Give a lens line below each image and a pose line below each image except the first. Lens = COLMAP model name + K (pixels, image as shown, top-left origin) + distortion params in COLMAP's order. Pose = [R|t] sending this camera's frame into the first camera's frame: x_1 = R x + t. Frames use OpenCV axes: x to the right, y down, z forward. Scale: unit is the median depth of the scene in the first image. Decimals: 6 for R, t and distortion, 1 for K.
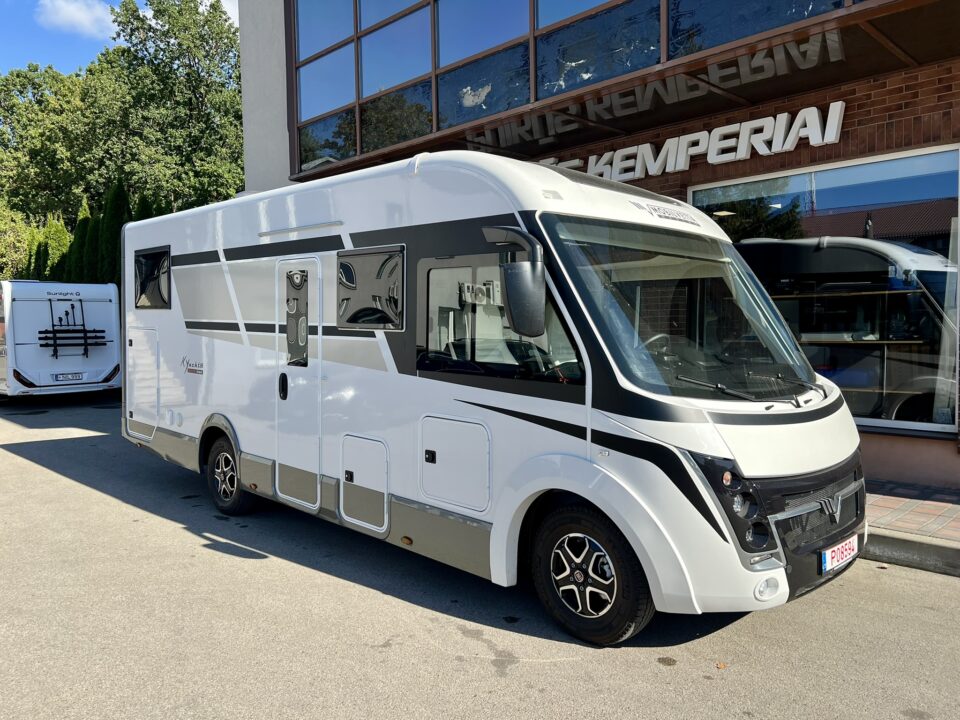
lens RADIAL K [[728.5, 0, 463.5], [0, 728.5, 362.0], [0, 0, 1]] dist [0.036715, -0.042748]
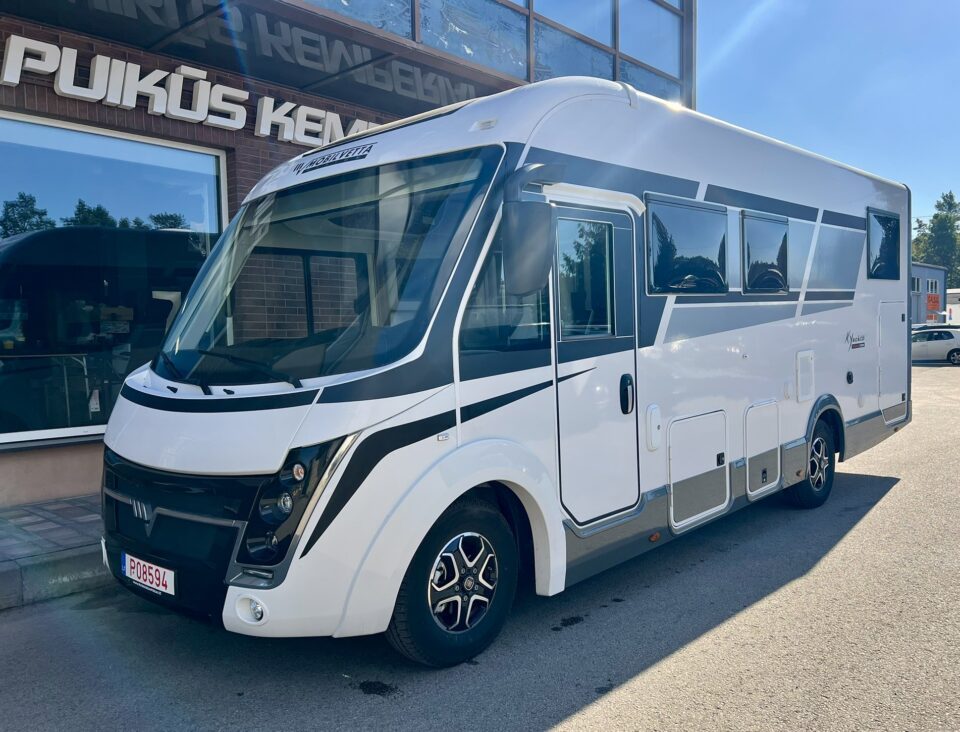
lens RADIAL K [[783.5, 0, 520.5], [0, 783.5, 379.2], [0, 0, 1]] dist [0.006222, -0.008341]
pose [[-0.072904, -0.038936, 0.996579, -0.813545], [0.062975, 0.997064, 0.043562, -0.002257], [-0.995349, 0.065936, -0.070238, 0.959961]]
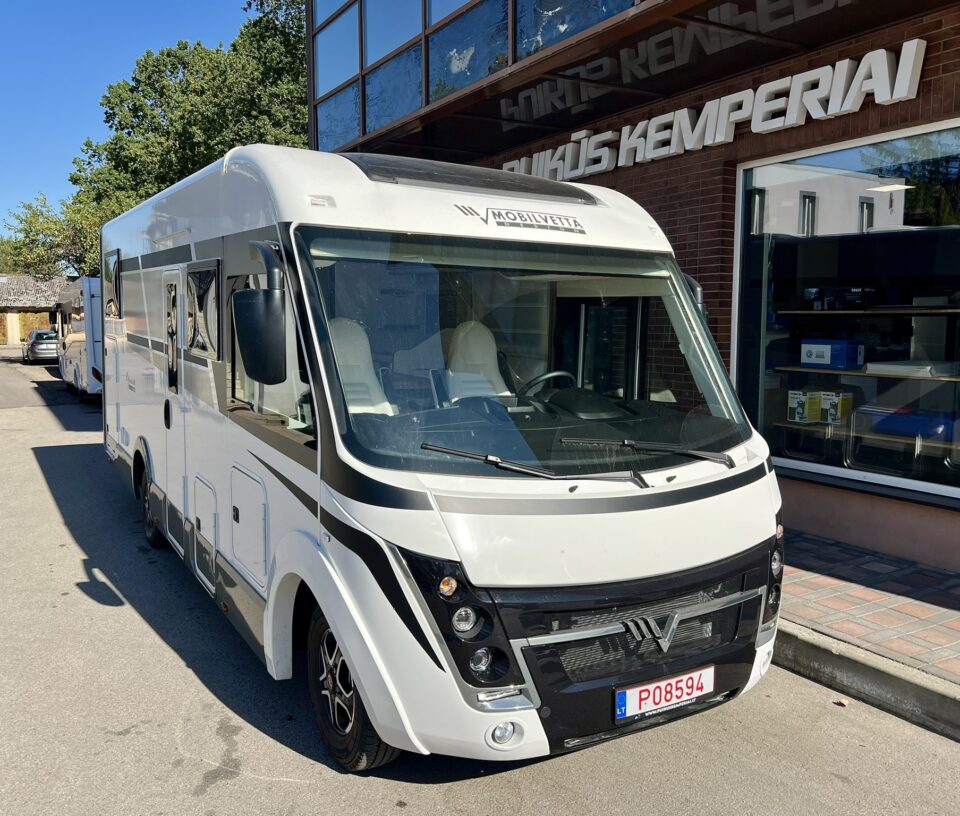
lens RADIAL K [[826.4, 0, 448.8], [0, 826.4, 408.1], [0, 0, 1]] dist [0.016200, -0.012392]
pose [[0.968928, 0.039560, -0.244160, 0.261670], [-0.025076, 0.997752, 0.062150, -0.035693], [0.246070, -0.054096, 0.967741, 0.087776]]
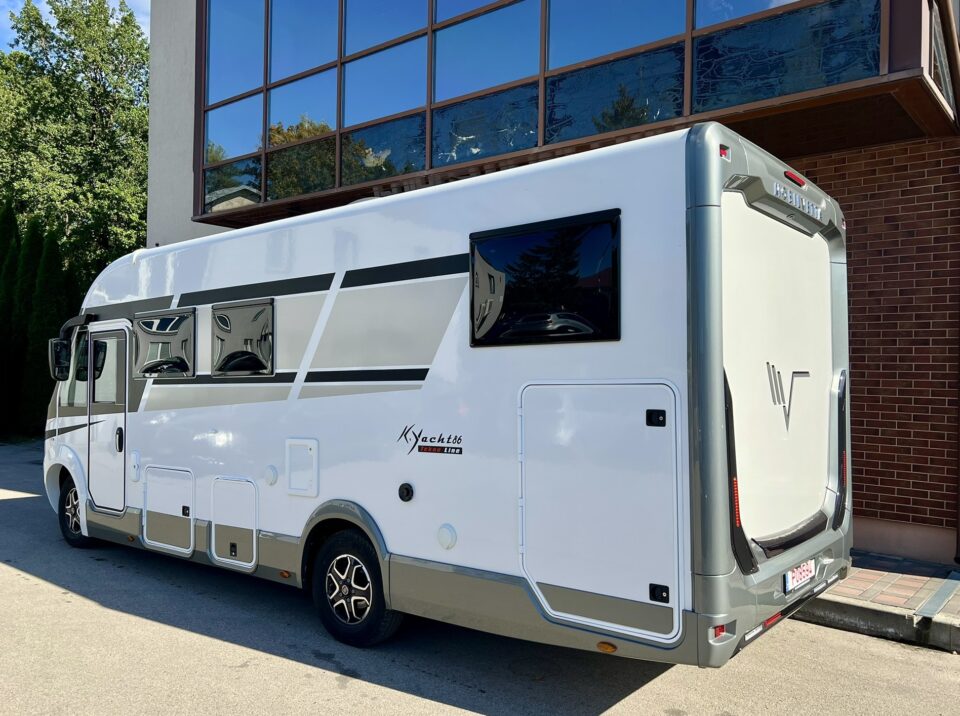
lens RADIAL K [[786.2, 0, 480.0], [0, 786.2, 358.0], [0, 0, 1]] dist [0.049687, -0.067759]
pose [[0.993310, 0.034147, 0.110318, 0.052459], [-0.027056, 0.997509, -0.065145, -0.008783], [-0.112268, 0.061724, 0.991759, -0.126677]]
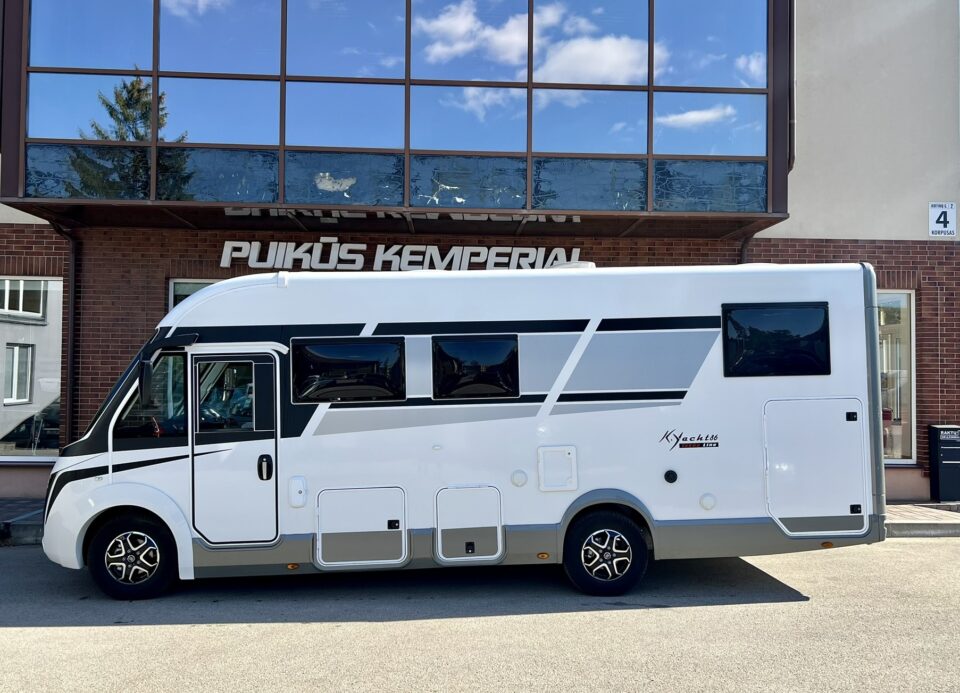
lens RADIAL K [[806.2, 0, 497.0], [0, 806.2, 348.0], [0, 0, 1]] dist [0.106740, -0.223183]
pose [[0.653119, 0.043546, 0.756002, -0.789699], [0.018822, 0.997103, -0.073694, -0.024277], [-0.757021, 0.062361, 0.650408, 0.041899]]
